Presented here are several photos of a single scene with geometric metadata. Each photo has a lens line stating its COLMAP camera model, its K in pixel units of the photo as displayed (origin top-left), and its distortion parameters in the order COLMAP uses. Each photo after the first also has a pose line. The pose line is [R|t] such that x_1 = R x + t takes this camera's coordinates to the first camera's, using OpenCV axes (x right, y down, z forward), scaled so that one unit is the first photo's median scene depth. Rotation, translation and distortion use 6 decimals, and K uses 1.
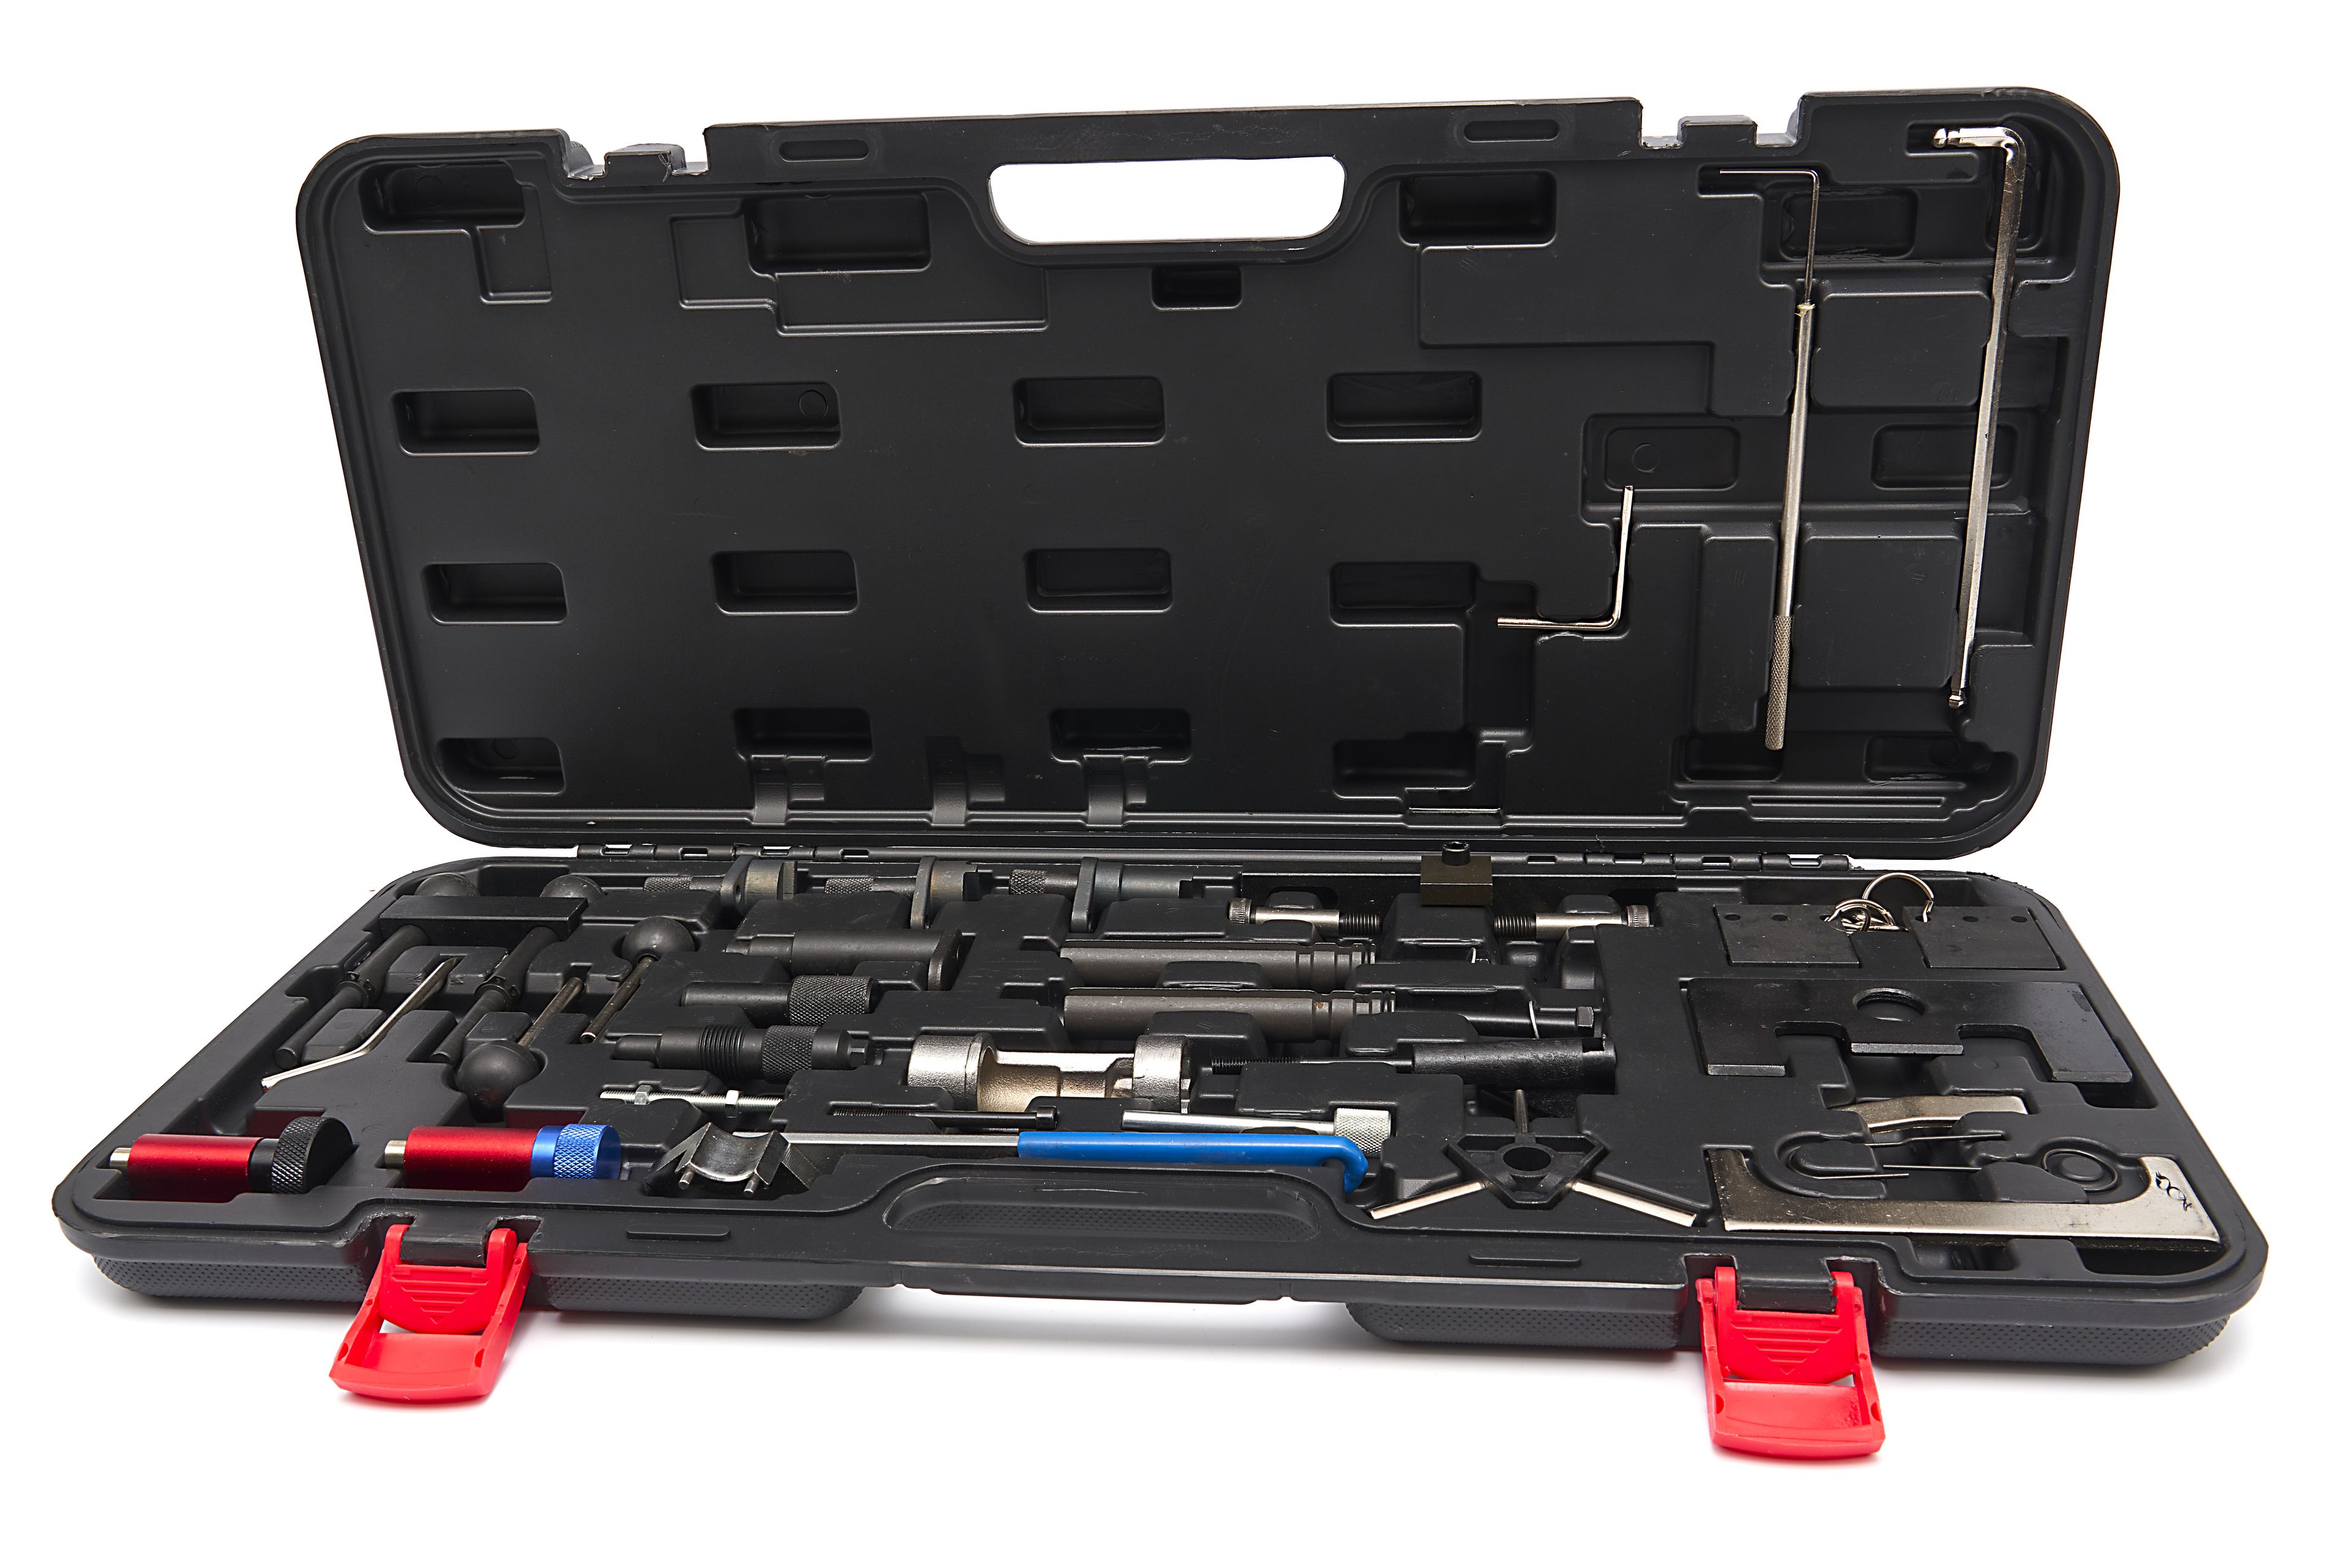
lens RADIAL K [[2163.8, 0, 1181.5], [0, 2163.8, 785.2], [0, 0, 1]] dist [-0.005982, -0.008038]
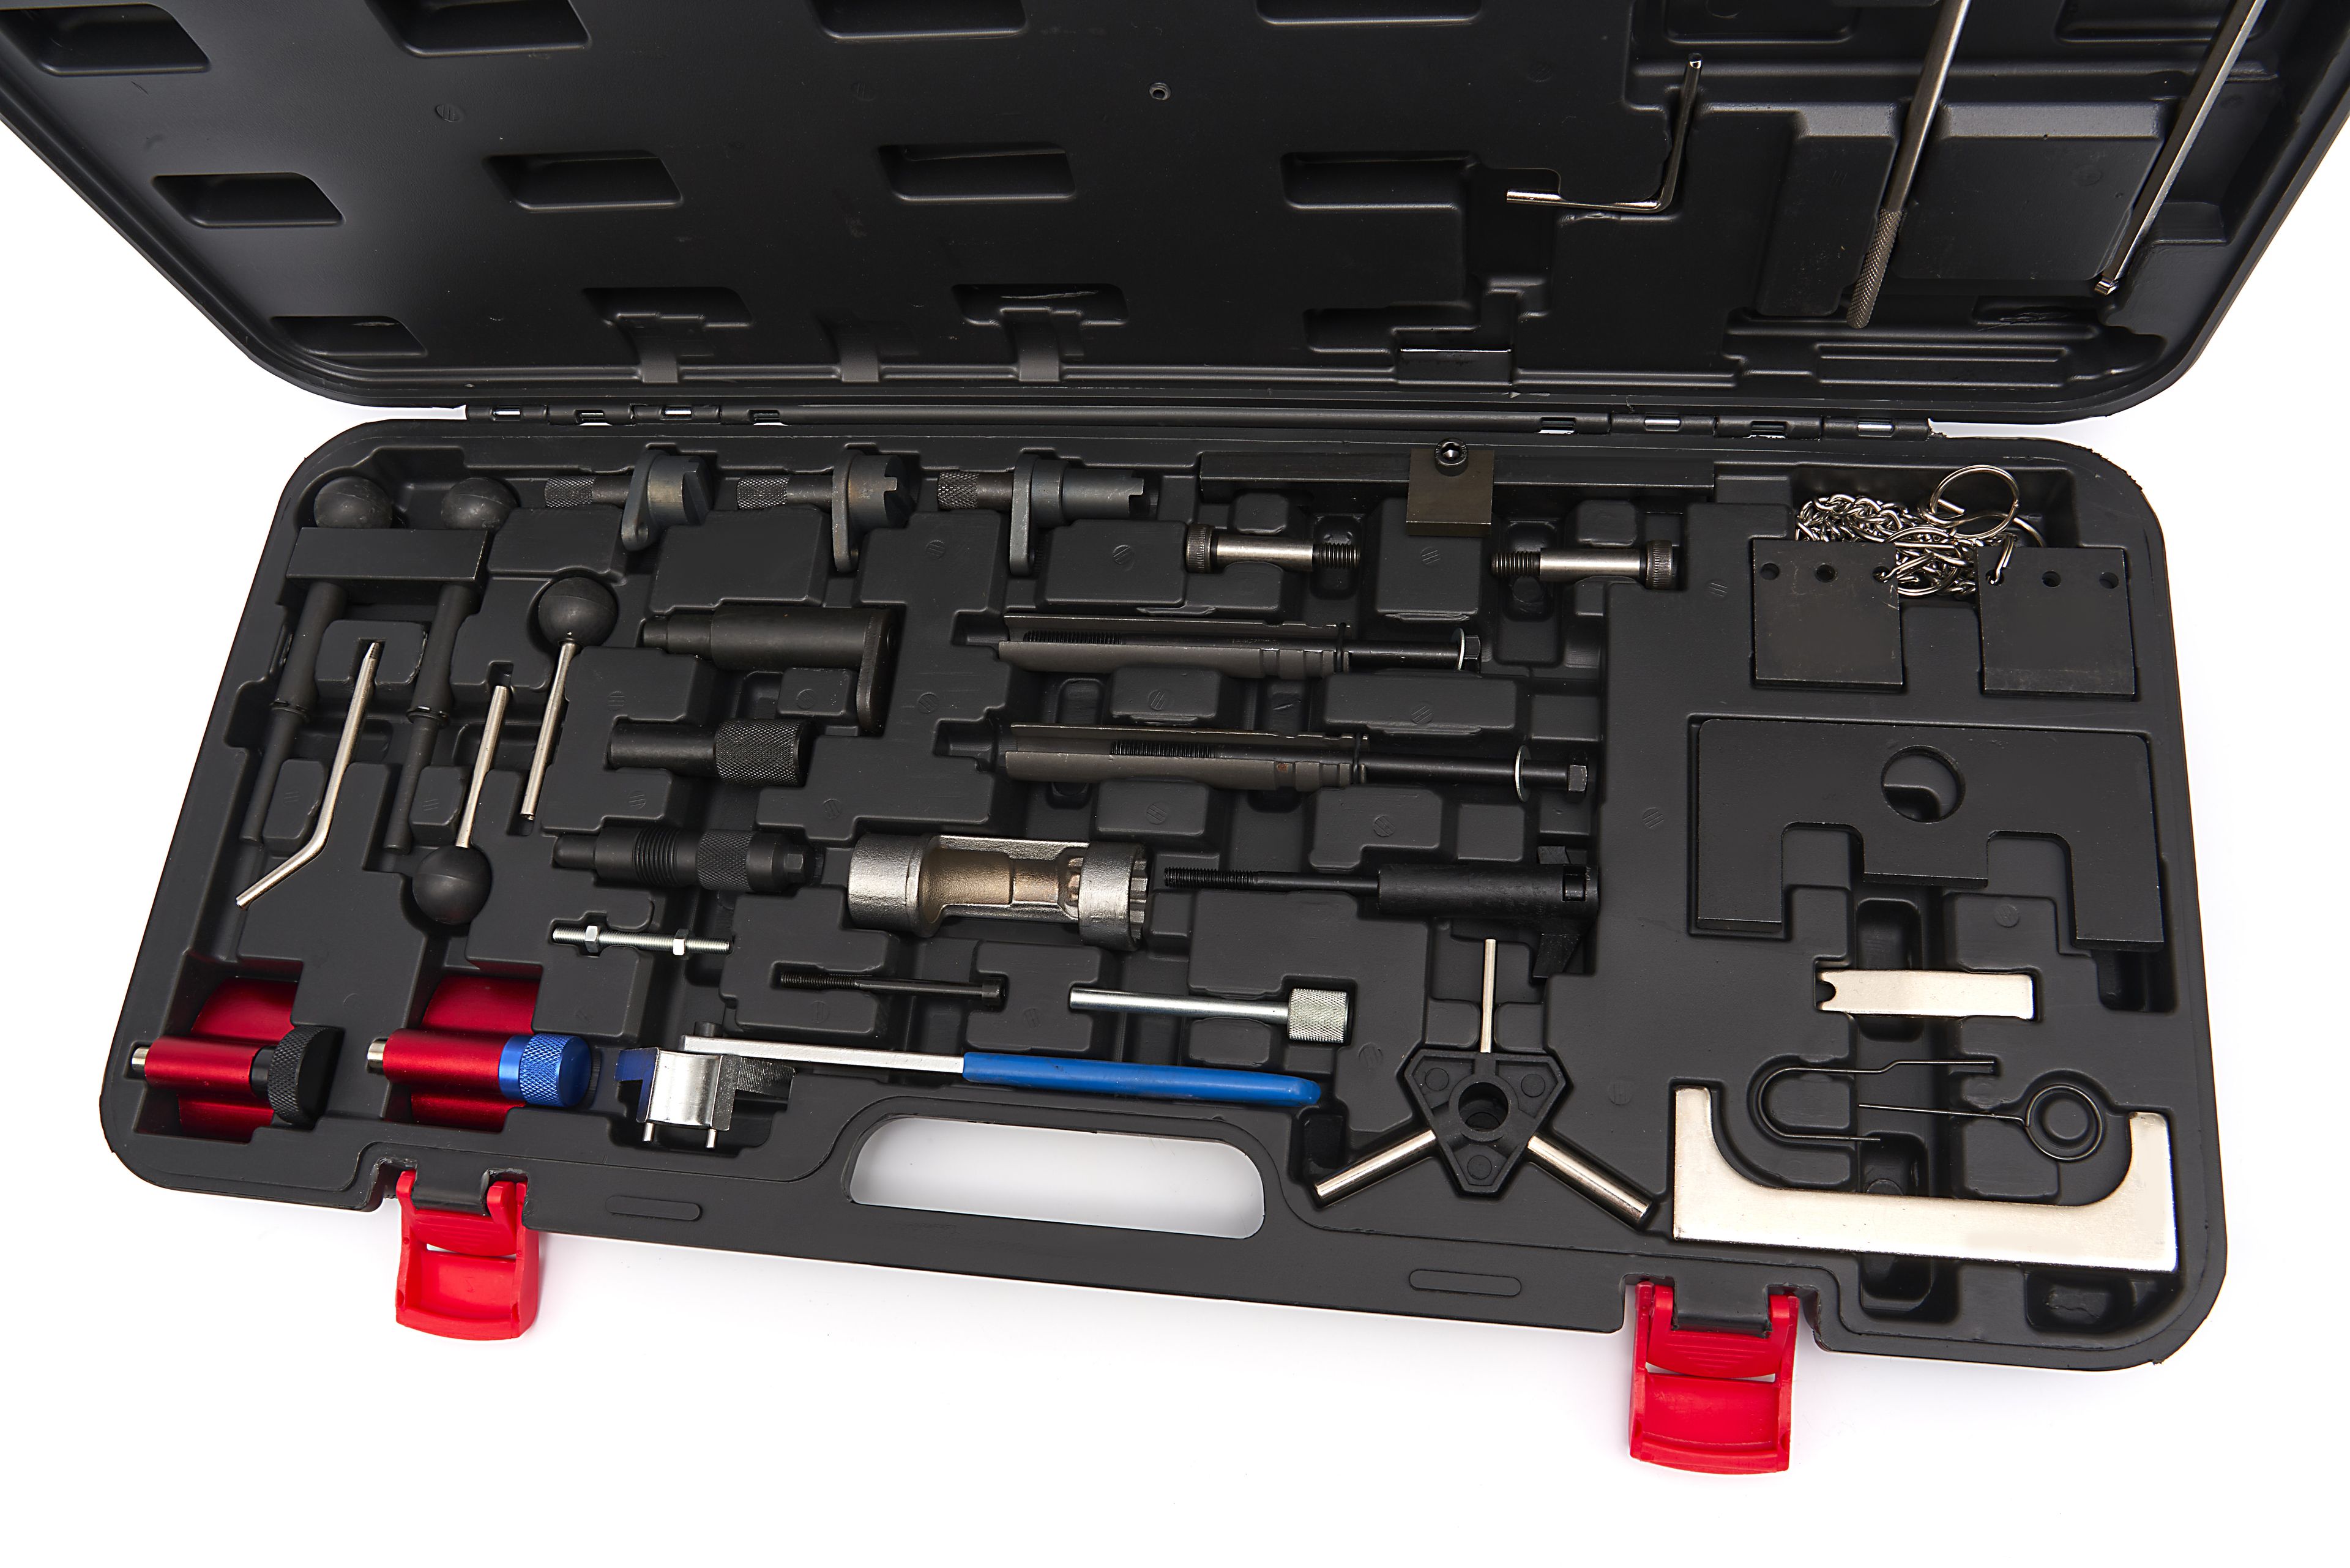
lens RADIAL K [[1843.2, 0, 1175.0], [0, 1843.2, 784.0], [0, 0, 1]] dist [-0.110386, 0.098549]
pose [[0.993757, -0.043282, -0.102827, 0.090546], [0.104786, 0.678486, 0.727101, -0.420532], [0.038297, -0.733337, 0.678786, 0.435102]]
